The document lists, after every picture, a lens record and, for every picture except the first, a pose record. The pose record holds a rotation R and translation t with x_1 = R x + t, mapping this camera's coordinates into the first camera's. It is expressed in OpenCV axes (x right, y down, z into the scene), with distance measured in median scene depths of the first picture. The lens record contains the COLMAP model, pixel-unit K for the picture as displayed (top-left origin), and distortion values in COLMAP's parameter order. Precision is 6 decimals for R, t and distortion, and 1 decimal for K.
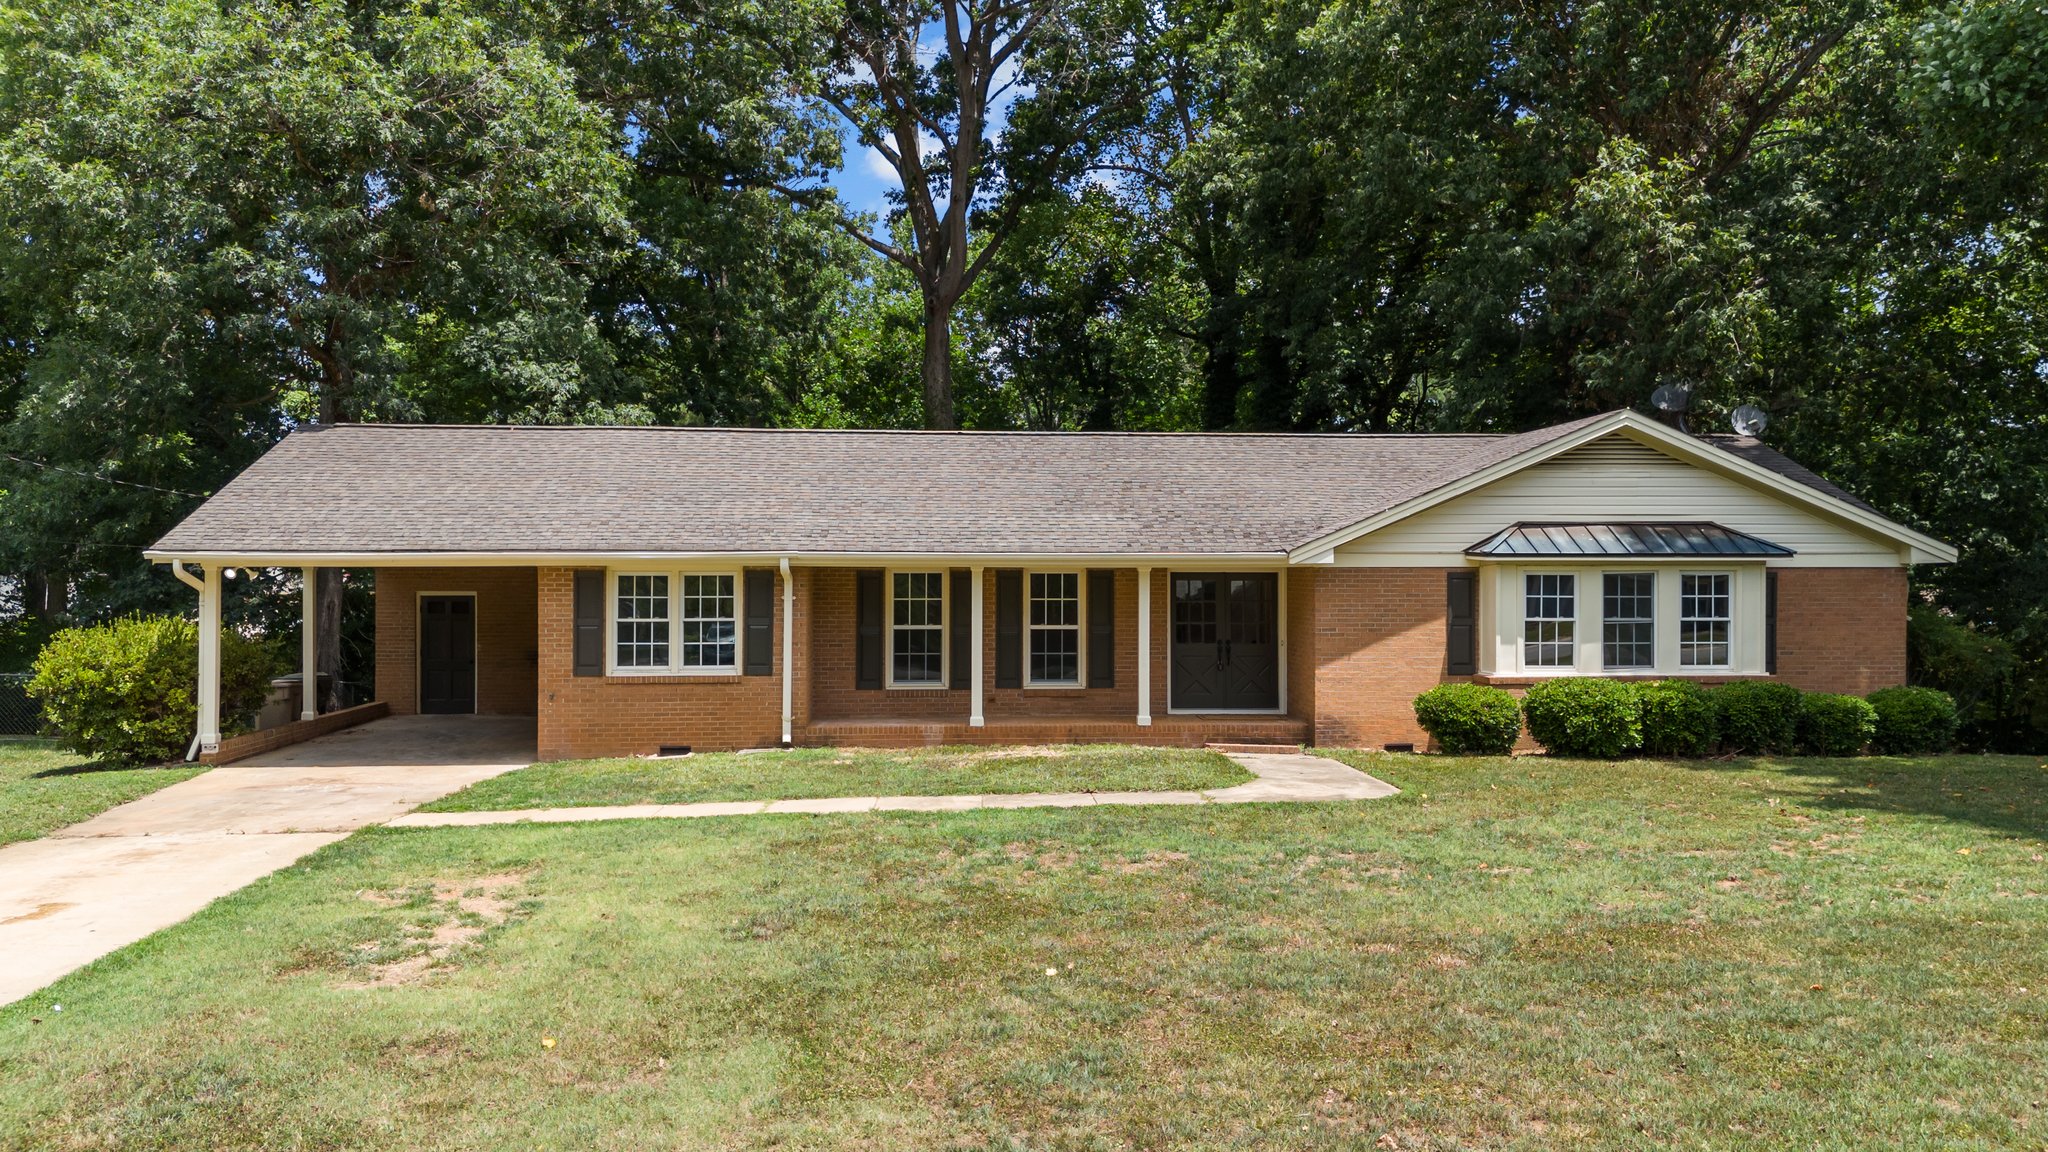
lens RADIAL K [[1511.4, 0, 1027.1], [0, 1511.4, 556.9], [0, 0, 1]] dist [0.068383, -0.075472]
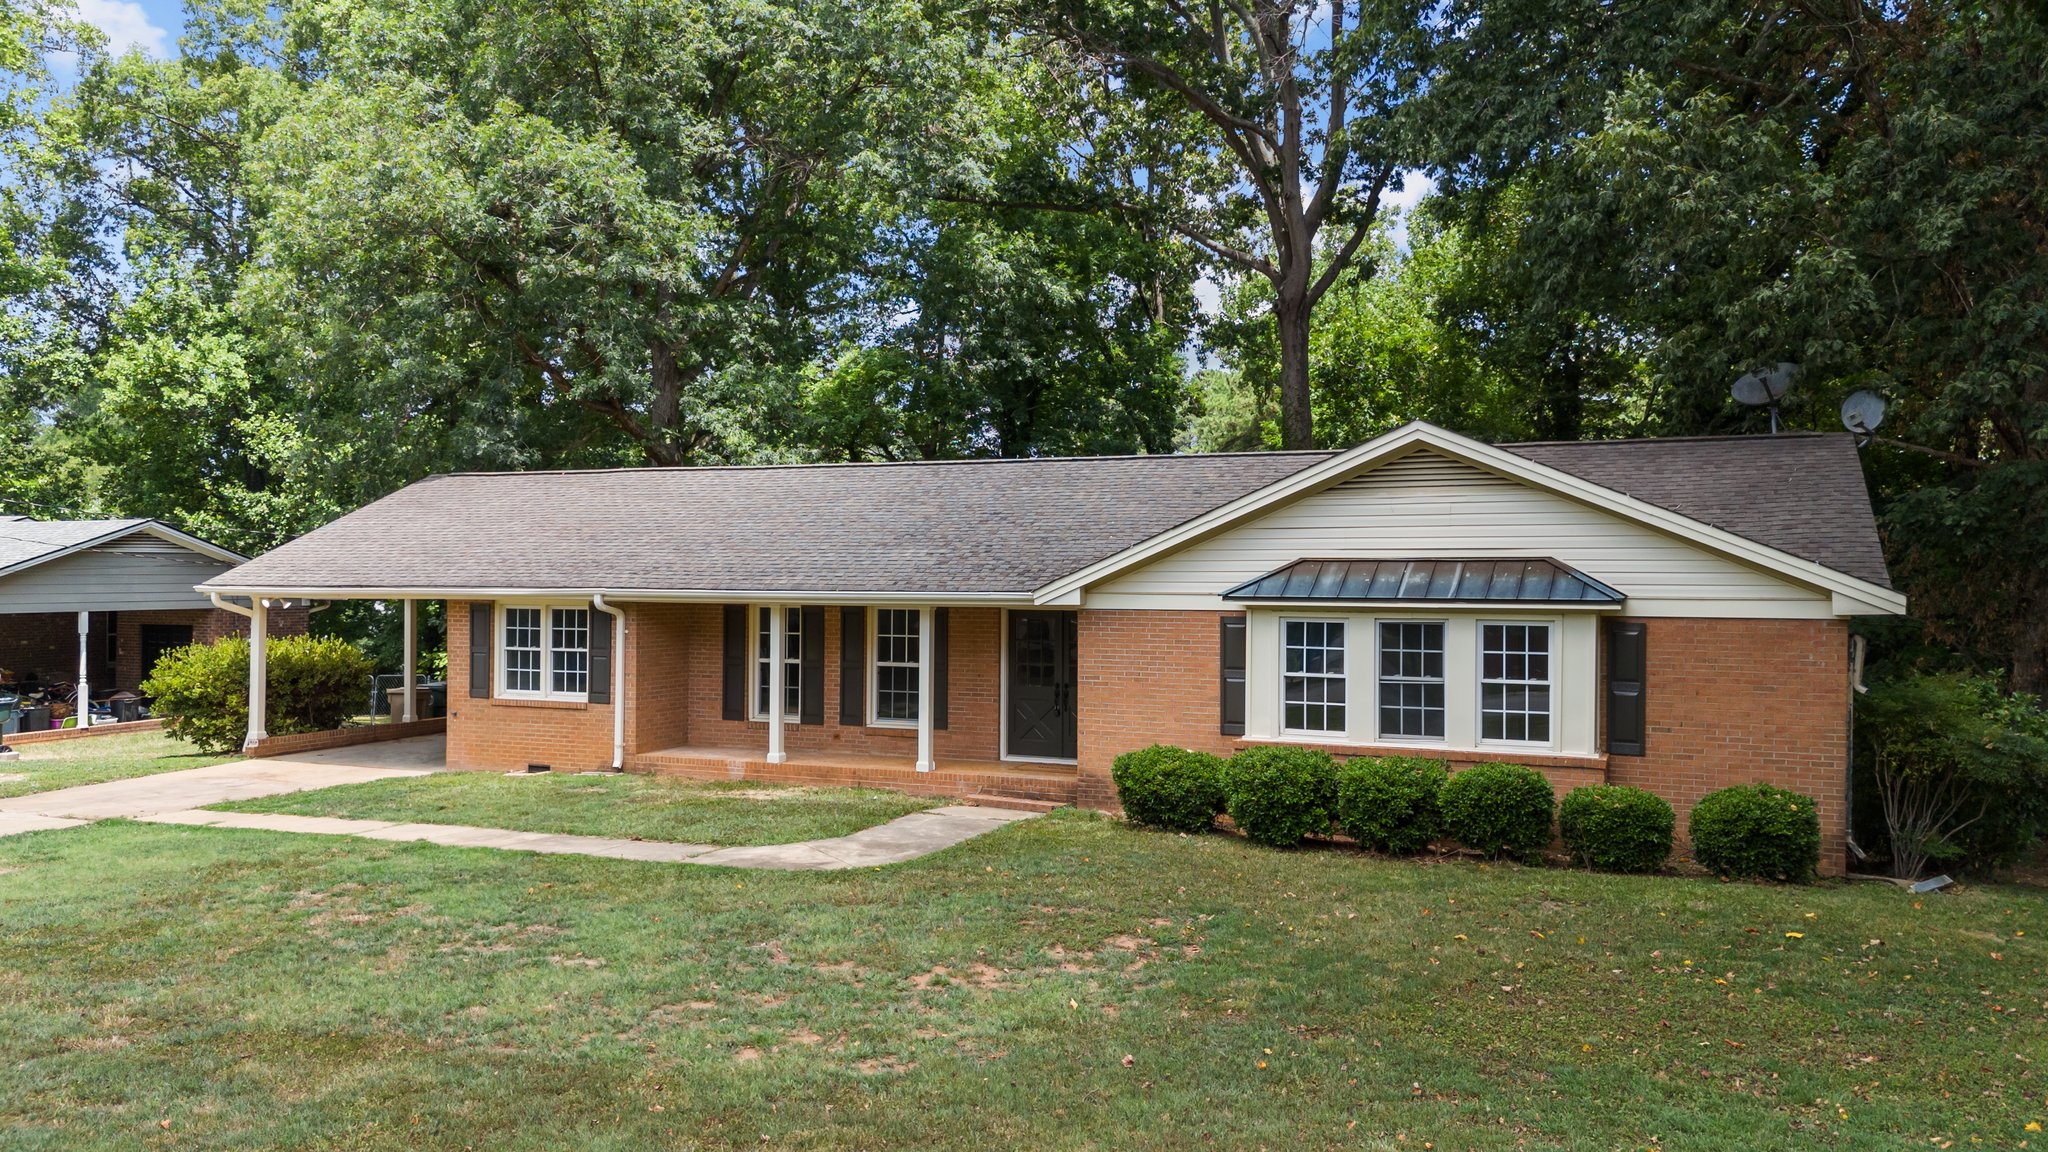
lens RADIAL K [[1511.4, 0, 1031.5], [0, 1511.4, 566.9], [0, 0, 1]] dist [0.068383, -0.075472]
pose [[0.884364, 0.000621, -0.466797, 0.592909], [0.002820, 0.999974, 0.006673, -0.024620], [0.466789, -0.007218, 0.884339, 0.188998]]
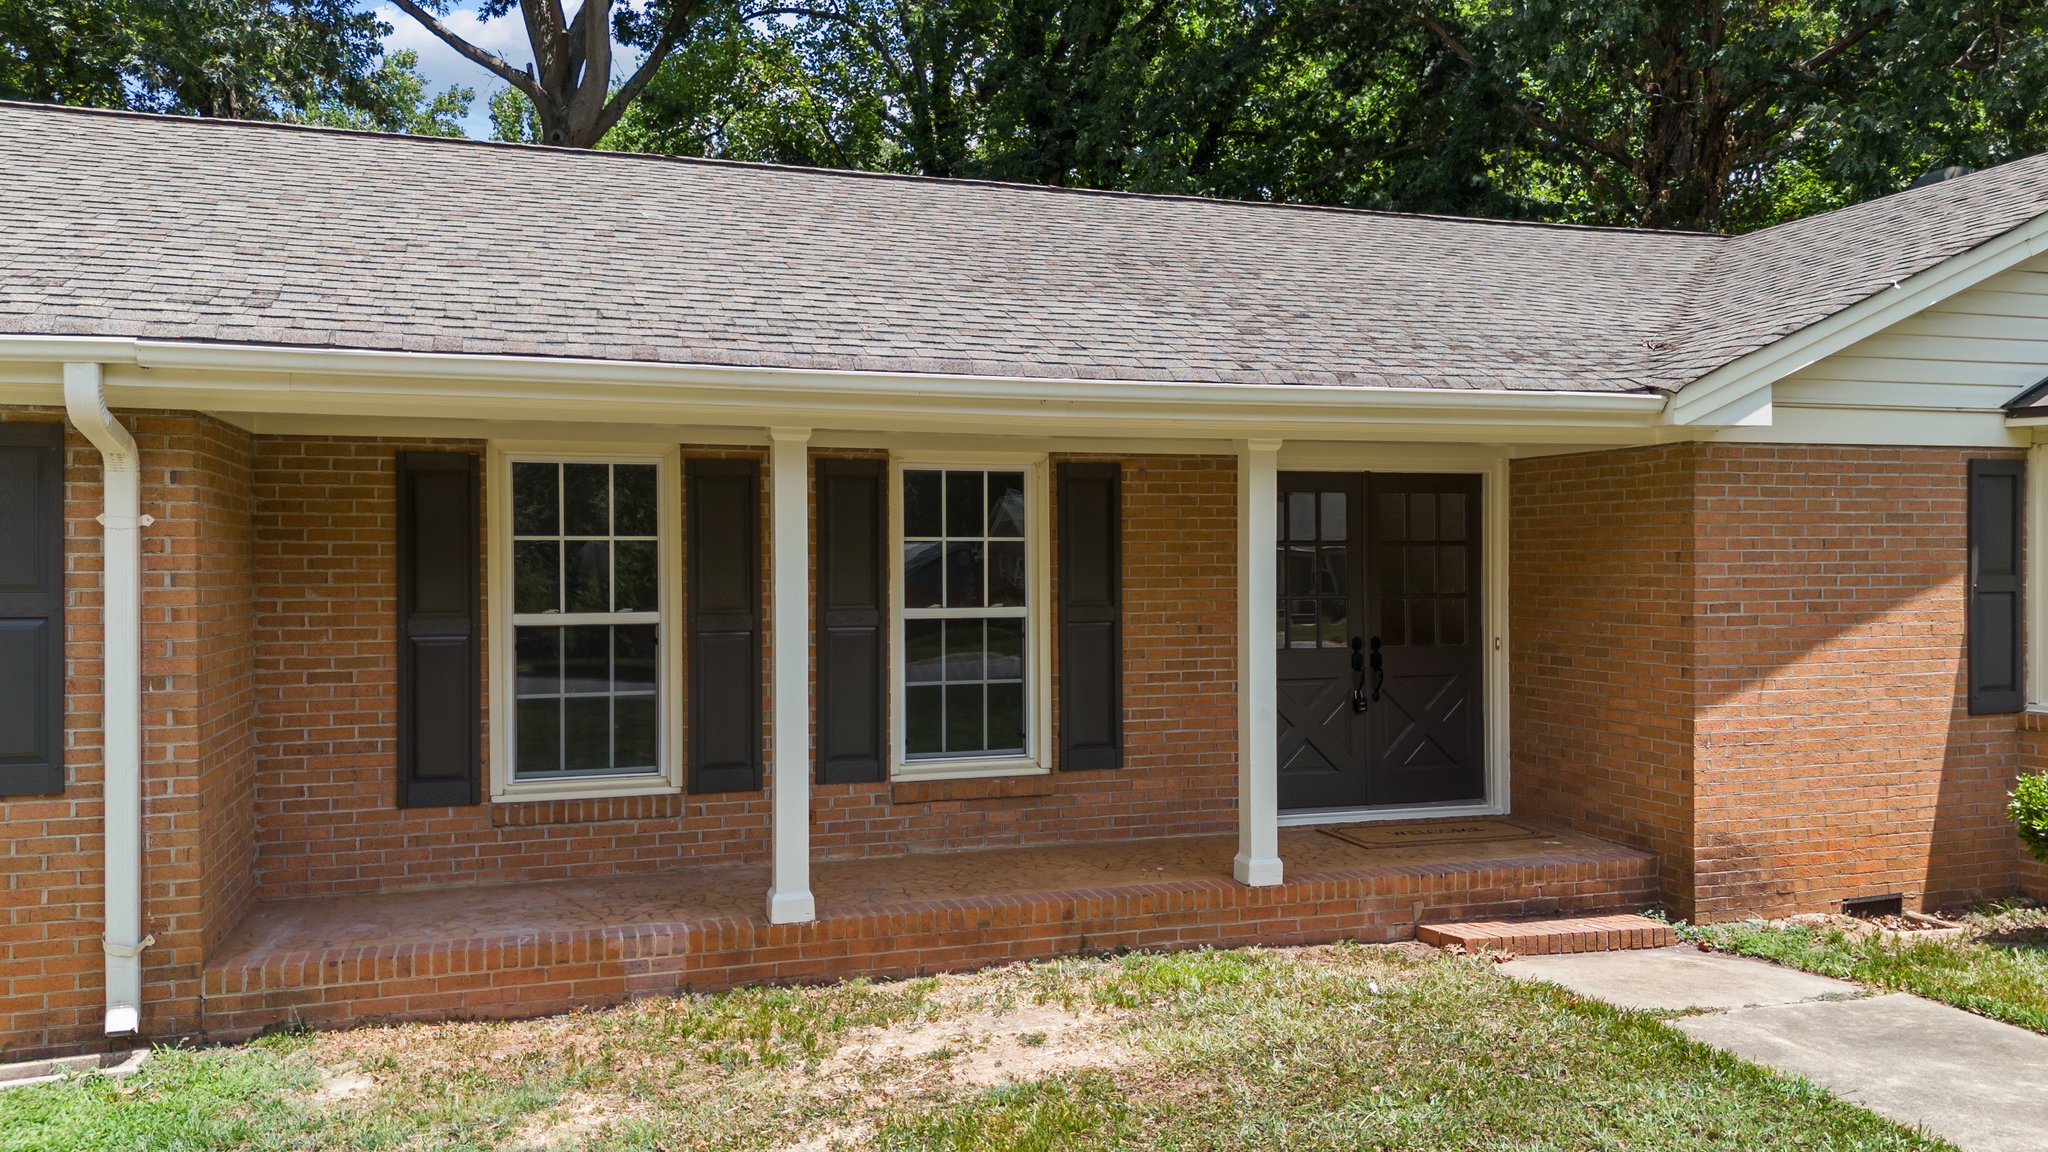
lens RADIAL K [[1511.4, 0, 1027.1], [0, 1511.4, 583.3], [0, 0, 1]] dist [0.068383, -0.075472]
pose [[0.970410, -0.009075, 0.241293, -0.062696], [0.002768, 0.999646, 0.026466, 0.031521], [-0.241448, -0.025015, 0.970091, 0.678187]]
